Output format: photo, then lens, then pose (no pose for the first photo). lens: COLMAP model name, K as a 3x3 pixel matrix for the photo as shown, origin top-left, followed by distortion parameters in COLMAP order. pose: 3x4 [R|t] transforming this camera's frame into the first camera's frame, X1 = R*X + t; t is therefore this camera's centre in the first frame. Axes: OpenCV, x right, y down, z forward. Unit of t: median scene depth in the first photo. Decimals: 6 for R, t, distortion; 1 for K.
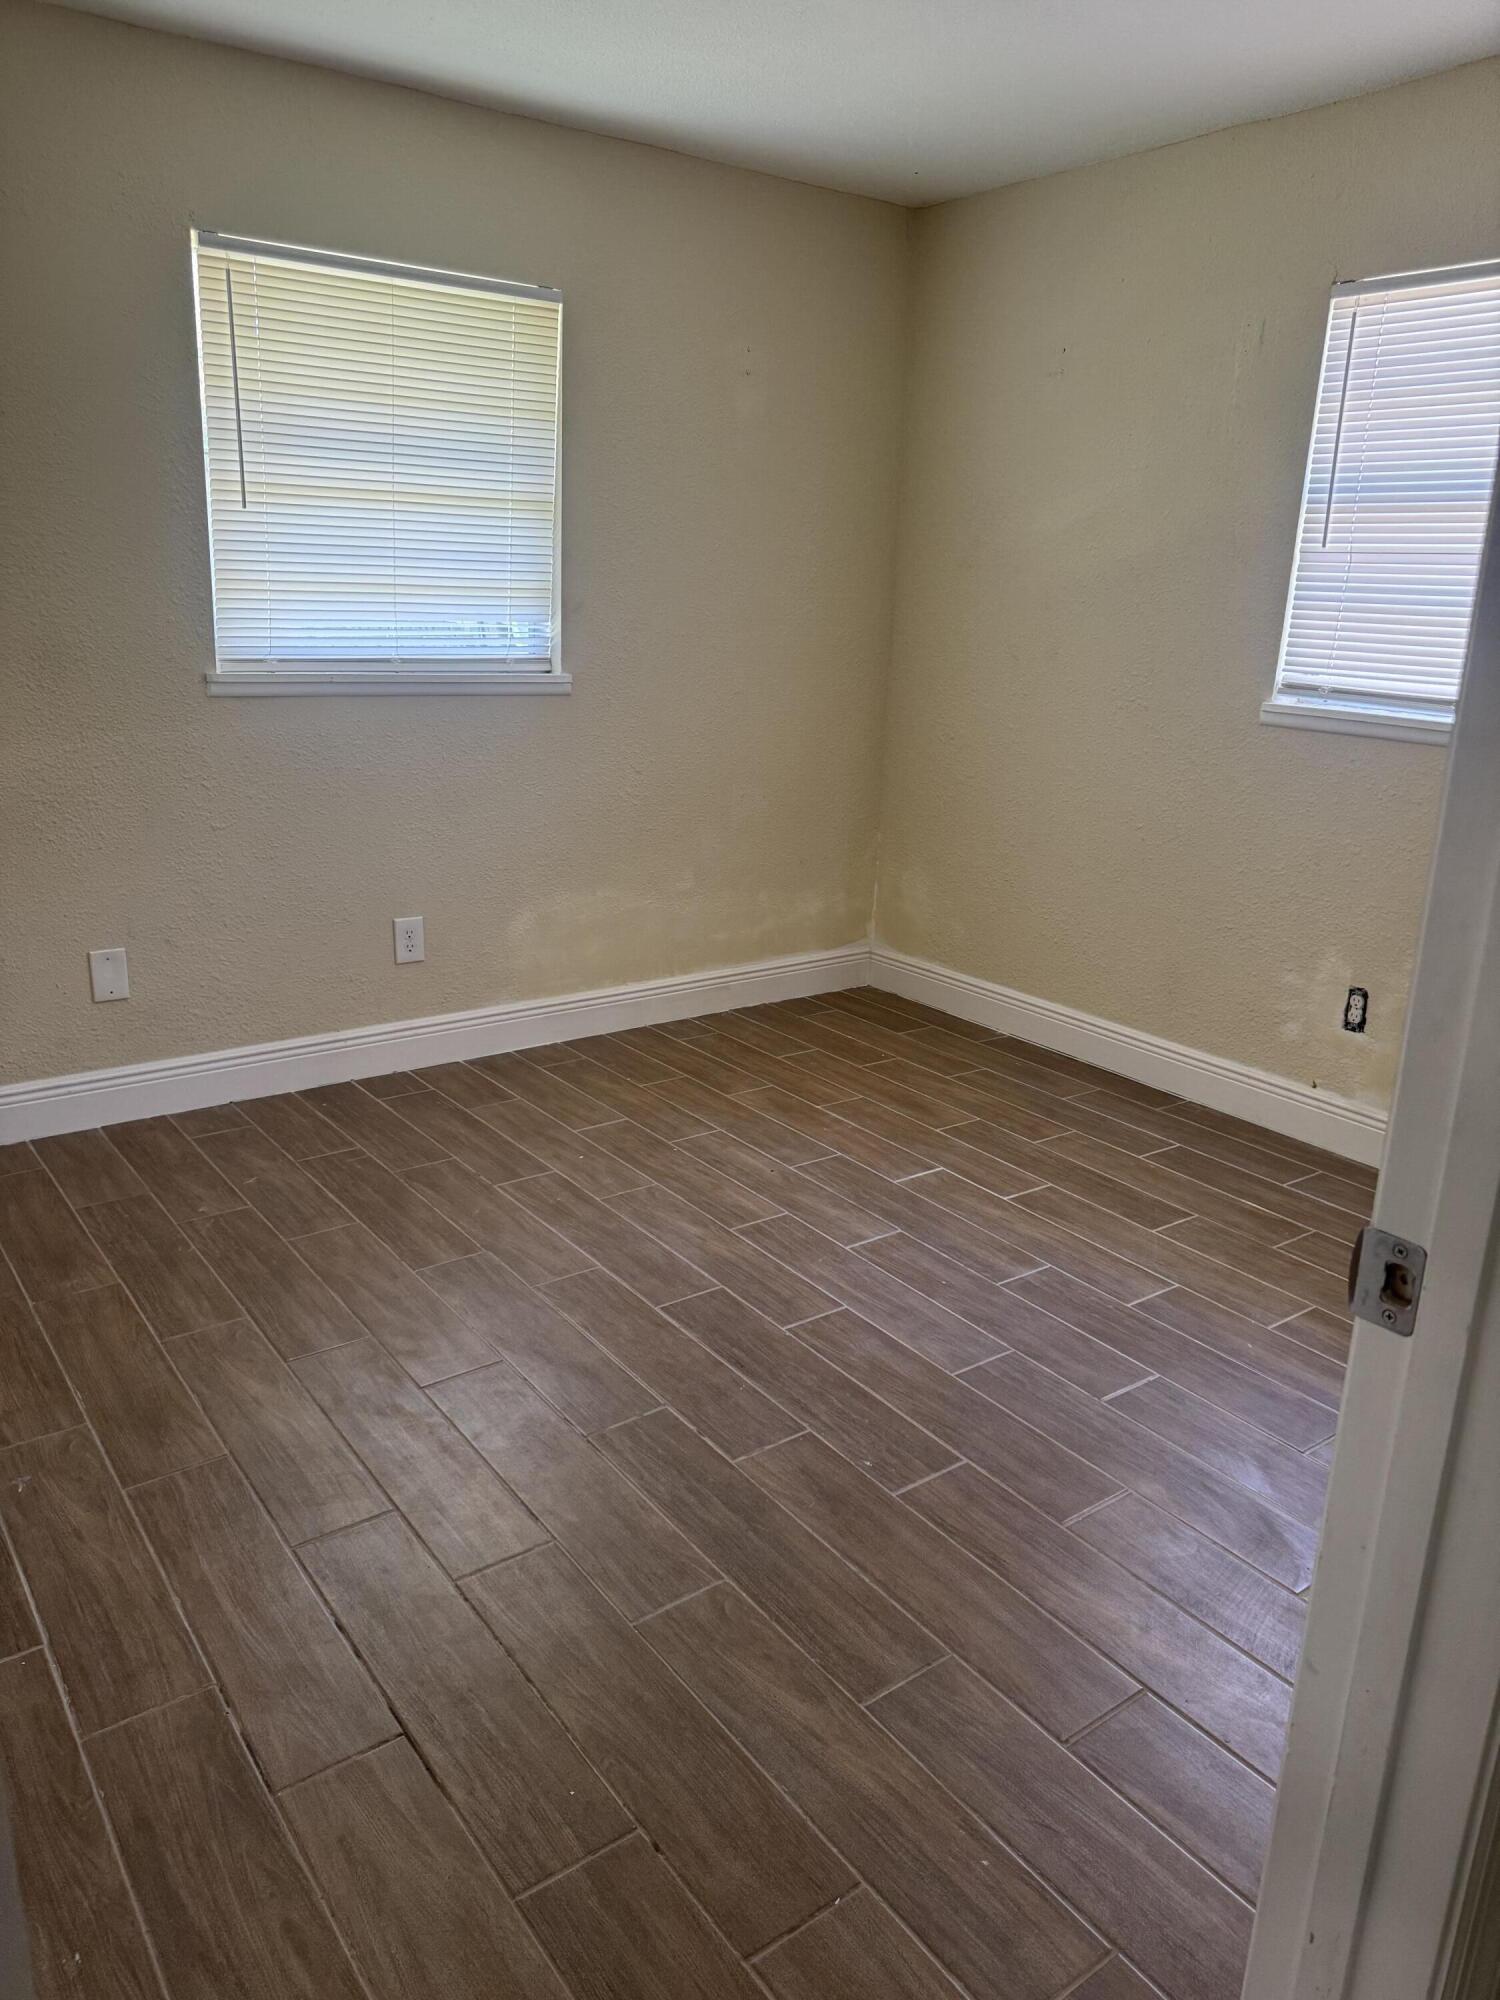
lens RADIAL K [[1415.3, 0, 750.0], [0, 1415.3, 1000.0], [0, 0, 1]] dist [0.002602, 0.001346]
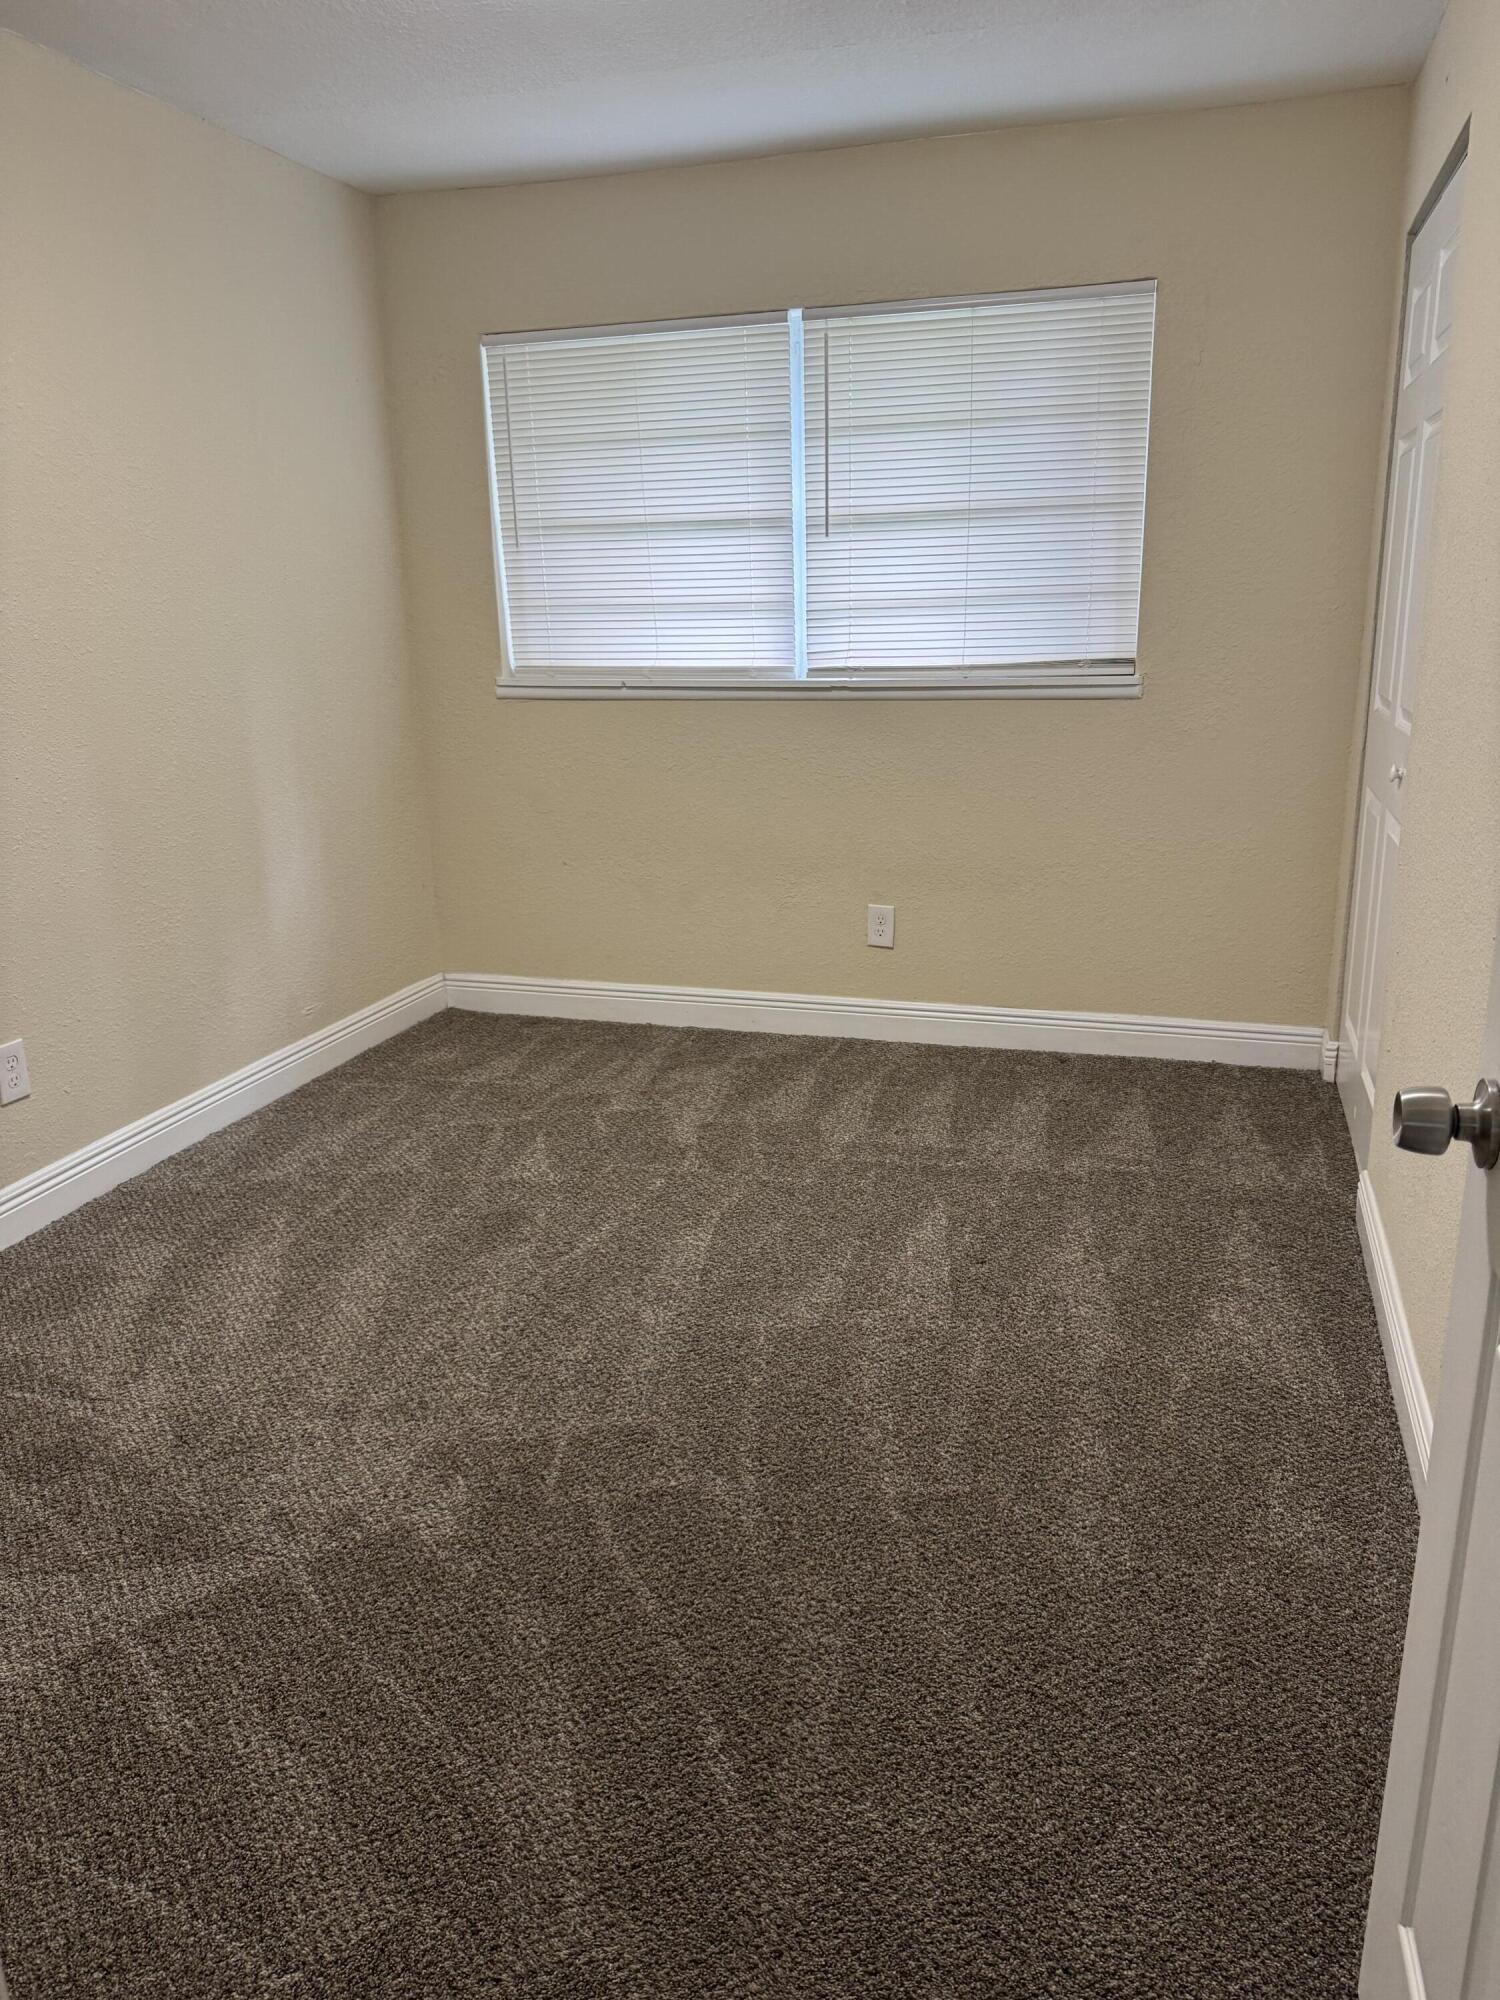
lens RADIAL K [[1415.3, 0, 750.0], [0, 1415.3, 1000.0], [0, 0, 1]] dist [0.002602, 0.001346]
pose [[0.587556, 0.183613, -0.788076, 0.640365], [-0.177162, 0.979476, 0.096123, -0.083283], [0.789551, 0.083139, 0.608027, 0.312910]]
